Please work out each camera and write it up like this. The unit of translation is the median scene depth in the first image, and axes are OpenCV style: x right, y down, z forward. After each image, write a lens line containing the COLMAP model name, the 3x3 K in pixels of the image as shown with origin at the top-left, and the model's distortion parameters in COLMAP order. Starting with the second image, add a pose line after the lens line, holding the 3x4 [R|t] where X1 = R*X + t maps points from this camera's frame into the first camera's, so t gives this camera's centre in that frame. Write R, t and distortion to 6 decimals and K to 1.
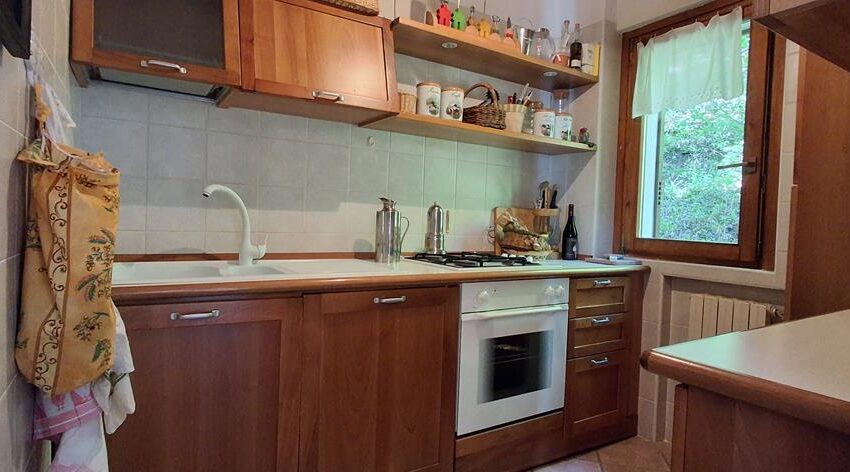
lens RADIAL K [[470.6, 0, 426.3], [0, 470.6, 226.9], [0, 0, 1]] dist [-0.000390, 0.002300]
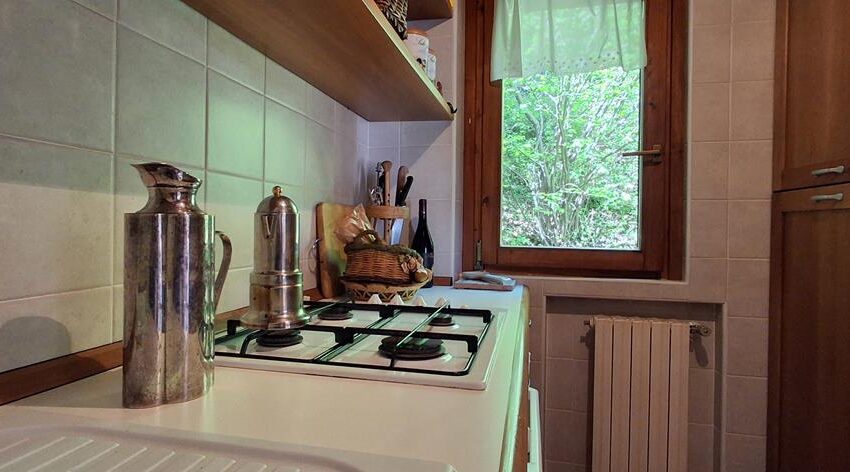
lens RADIAL K [[470.6, 0, 426.3], [0, 470.6, 226.9], [0, 0, 1]] dist [-0.000390, 0.002300]
pose [[0.709381, -0.028074, 0.704266, -0.146998], [0.024347, 0.999586, 0.015323, -0.022196], [-0.704405, 0.006277, 0.709771, 0.597308]]
